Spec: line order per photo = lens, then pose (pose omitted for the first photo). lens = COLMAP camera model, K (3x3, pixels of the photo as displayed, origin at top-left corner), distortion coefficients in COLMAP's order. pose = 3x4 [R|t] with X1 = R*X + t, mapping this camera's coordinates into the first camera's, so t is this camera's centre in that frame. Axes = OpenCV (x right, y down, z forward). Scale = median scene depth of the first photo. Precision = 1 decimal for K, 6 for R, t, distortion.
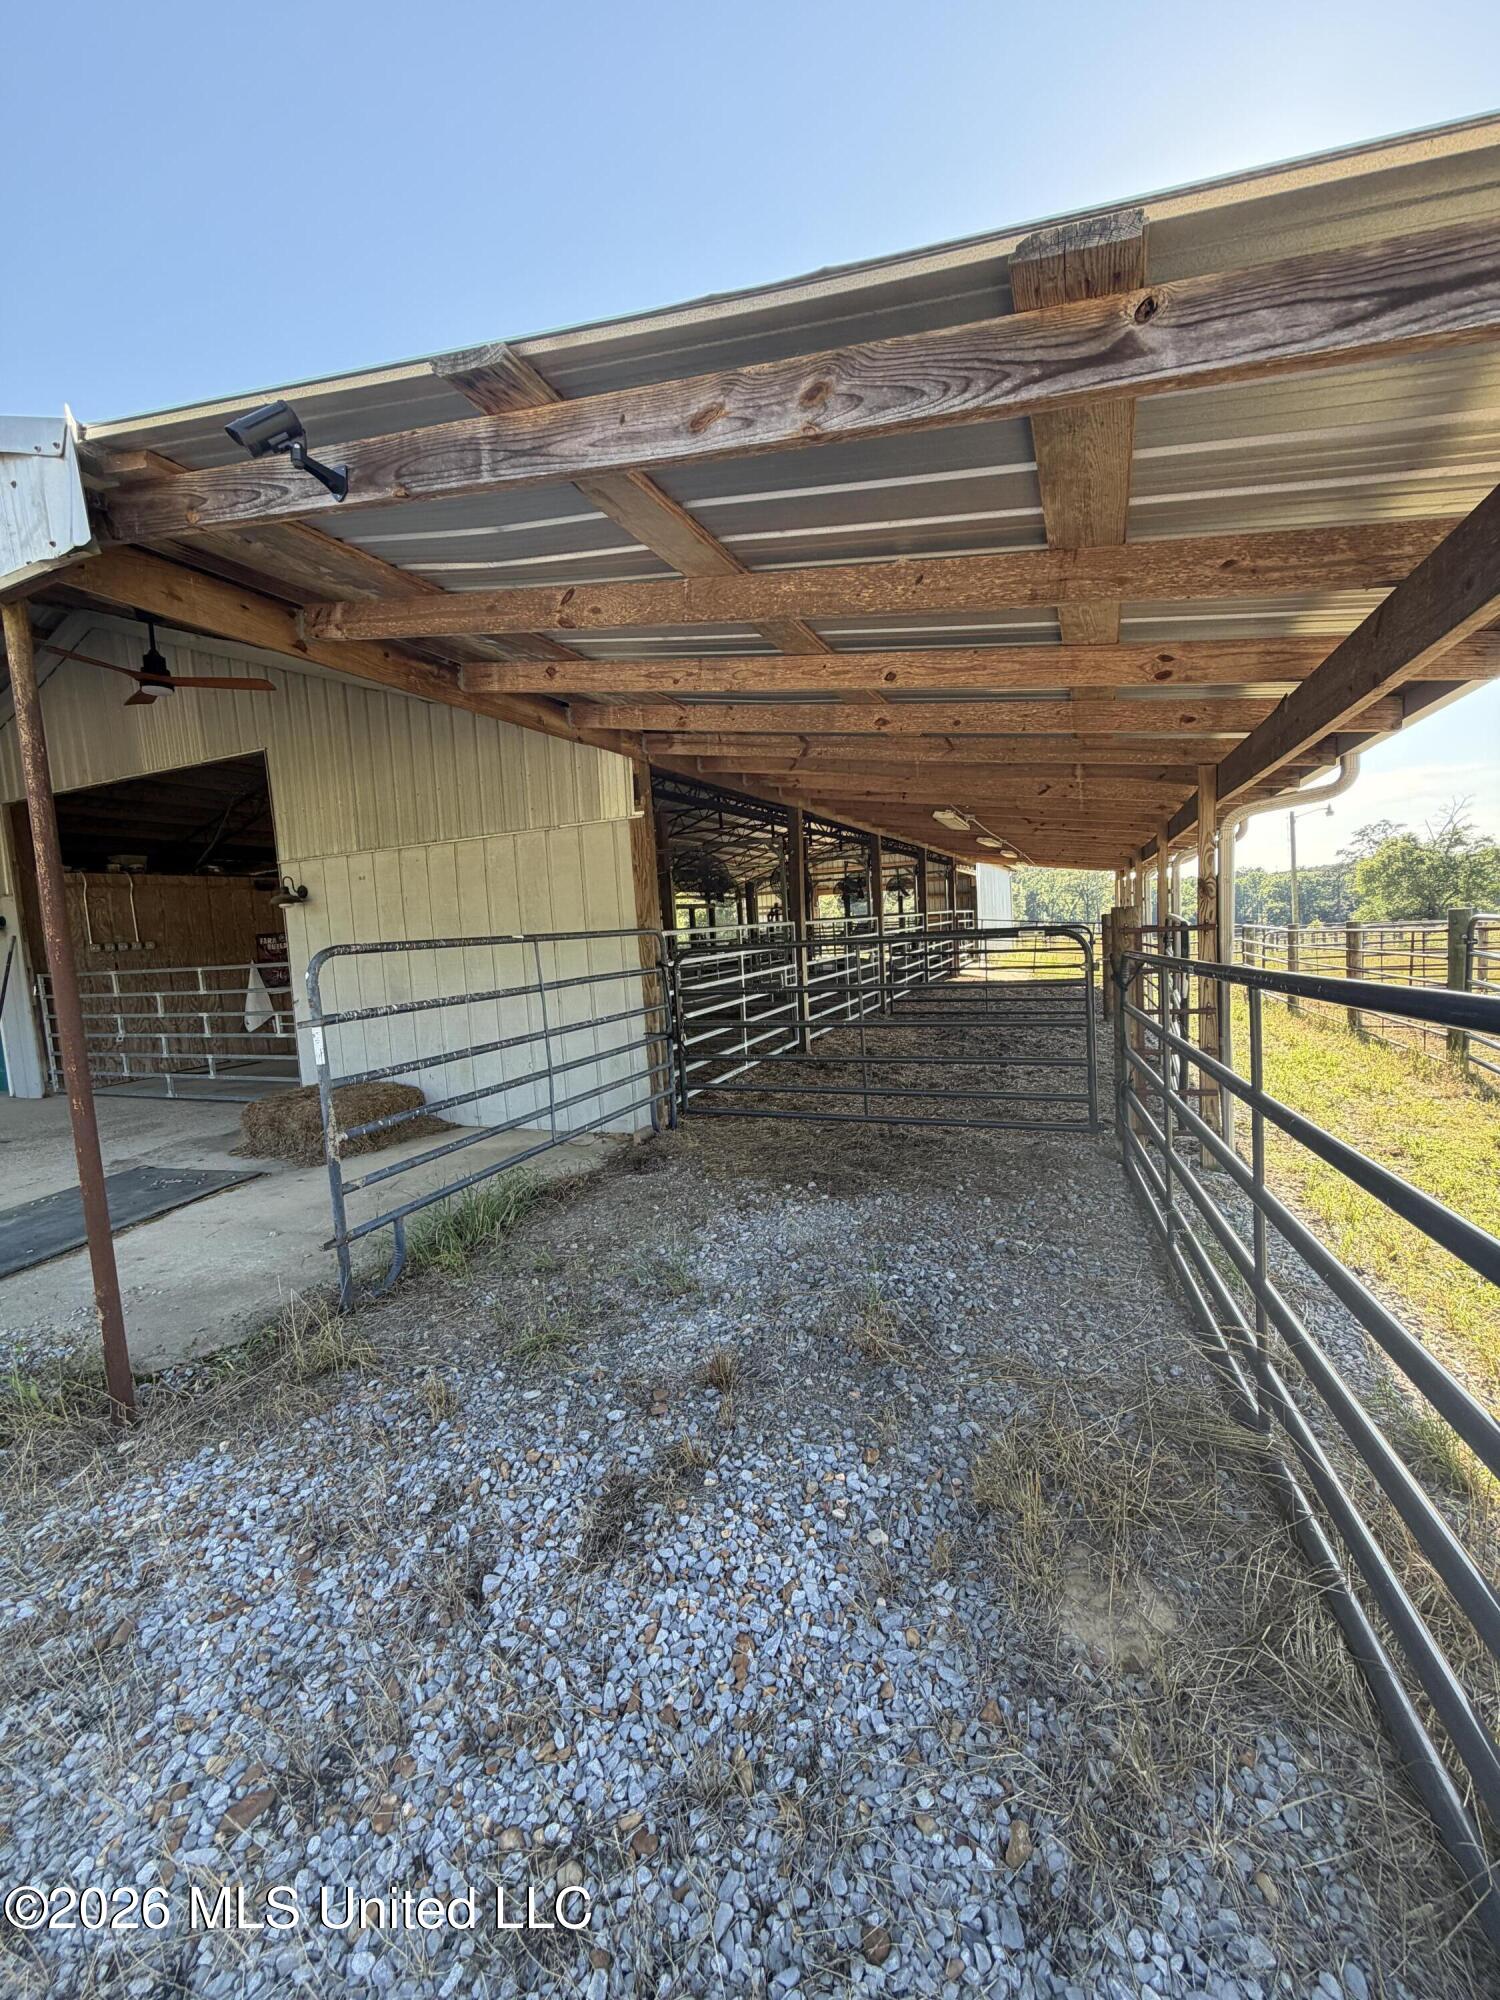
lens RADIAL K [[799.2, 0, 751.4], [0, 799.2, 998.5], [0, 0, 1]] dist [-0.001364, 0.000147]
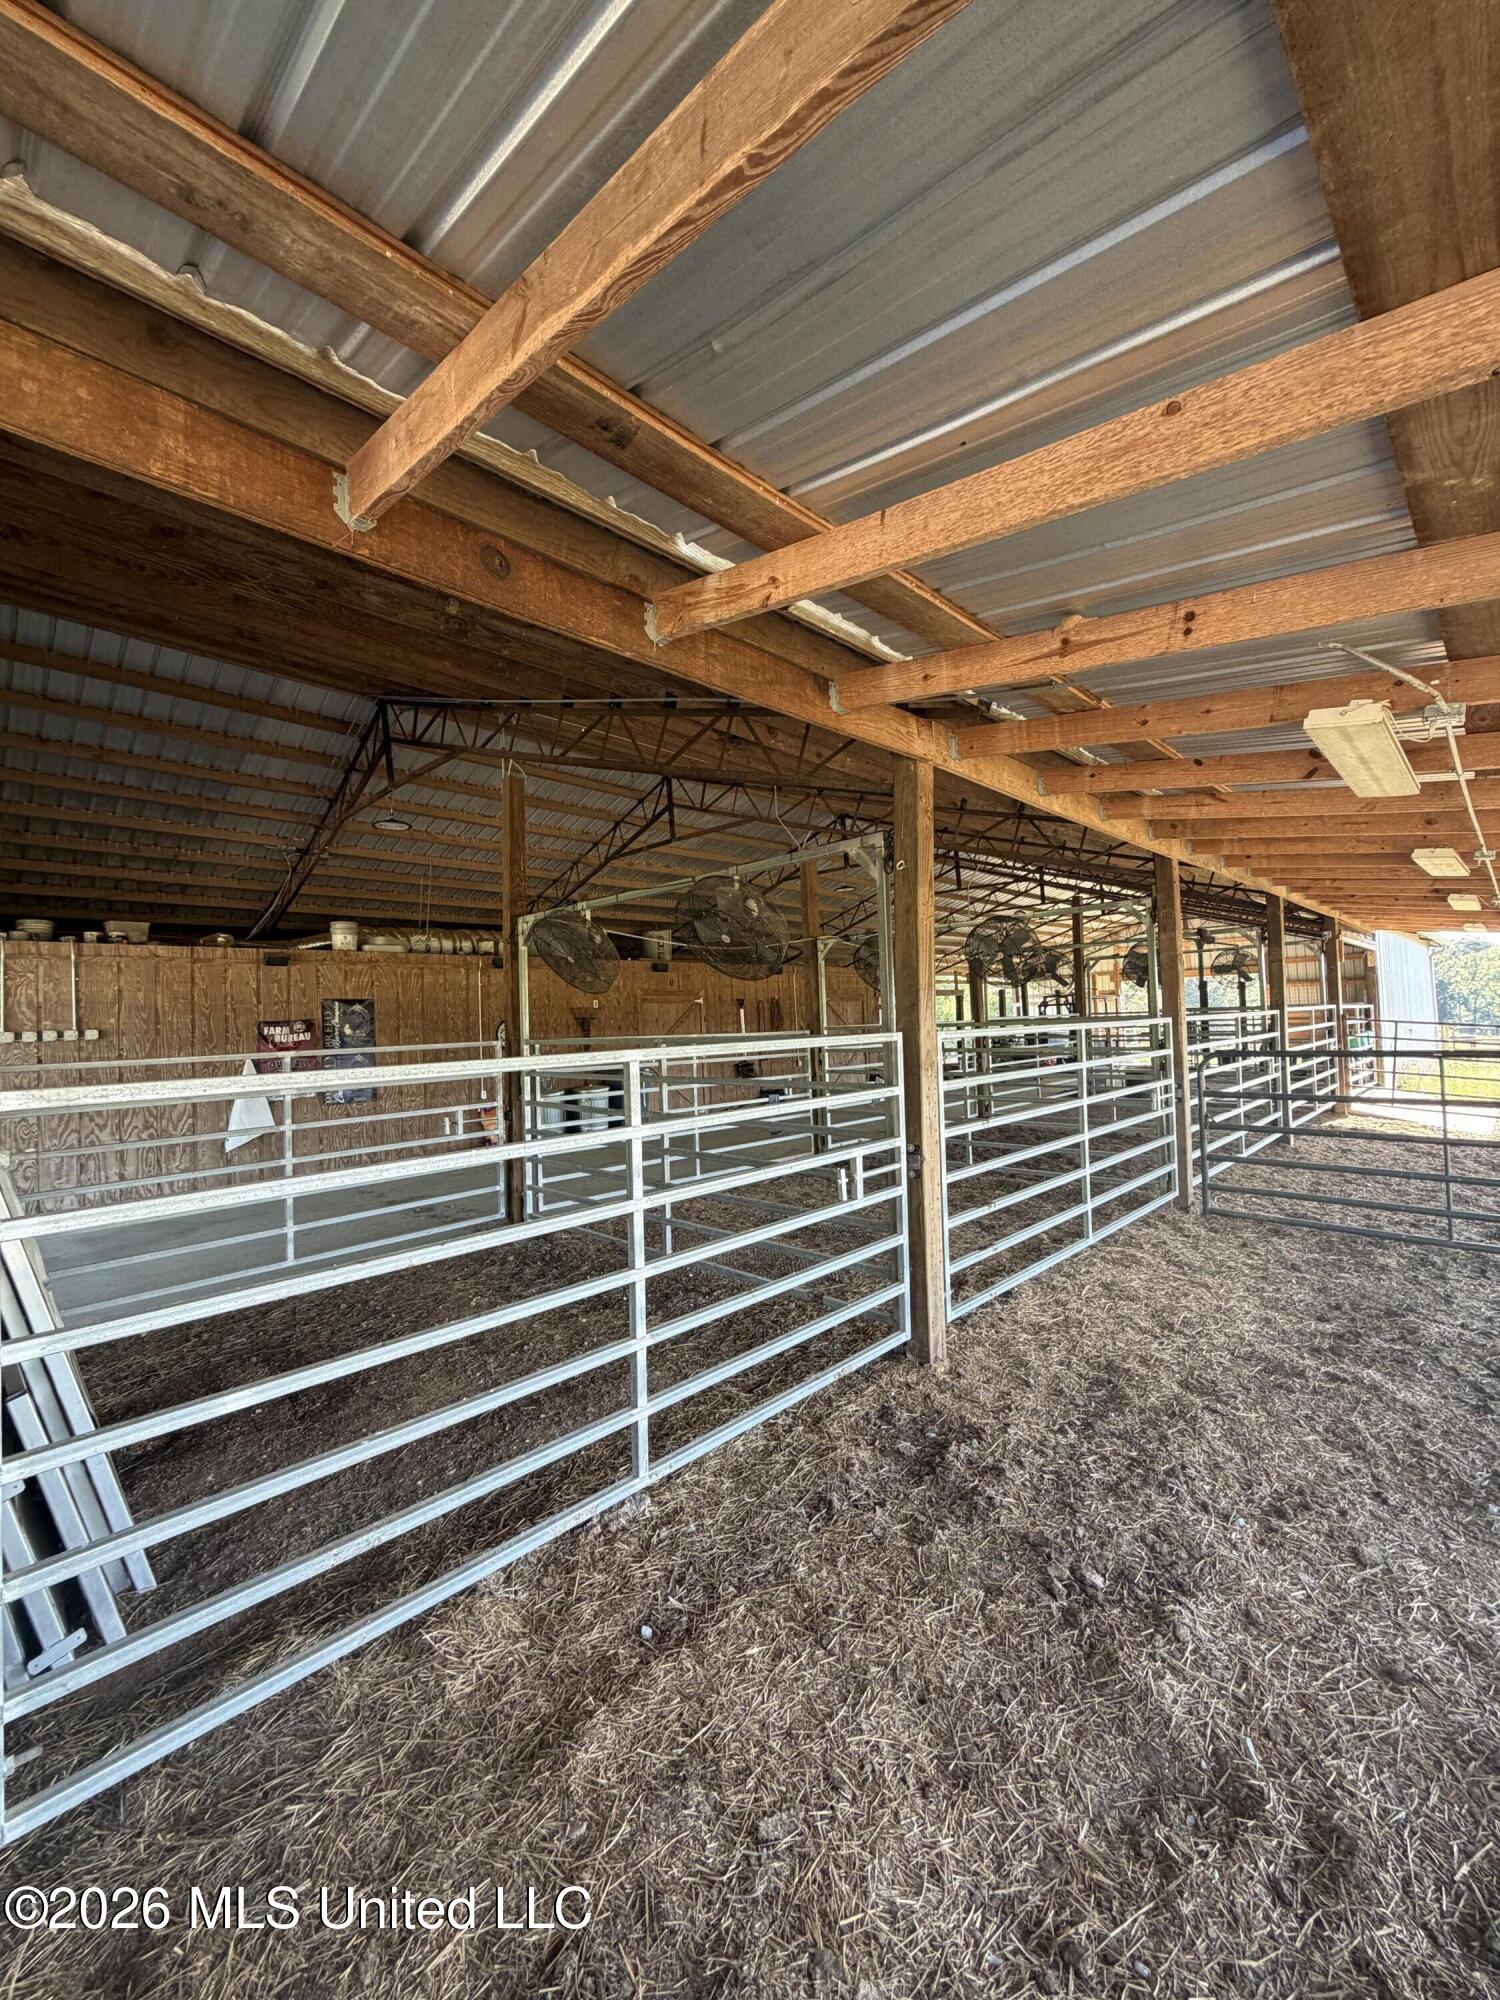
lens RADIAL K [[799.2, 0, 751.4], [0, 799.2, 998.5], [0, 0, 1]] dist [-0.001364, 0.000147]
pose [[0.930424, 0.014868, -0.366183, 0.068635], [-0.053920, 0.993857, -0.096649, -0.036666], [0.362496, 0.109669, 0.925510, 0.312374]]
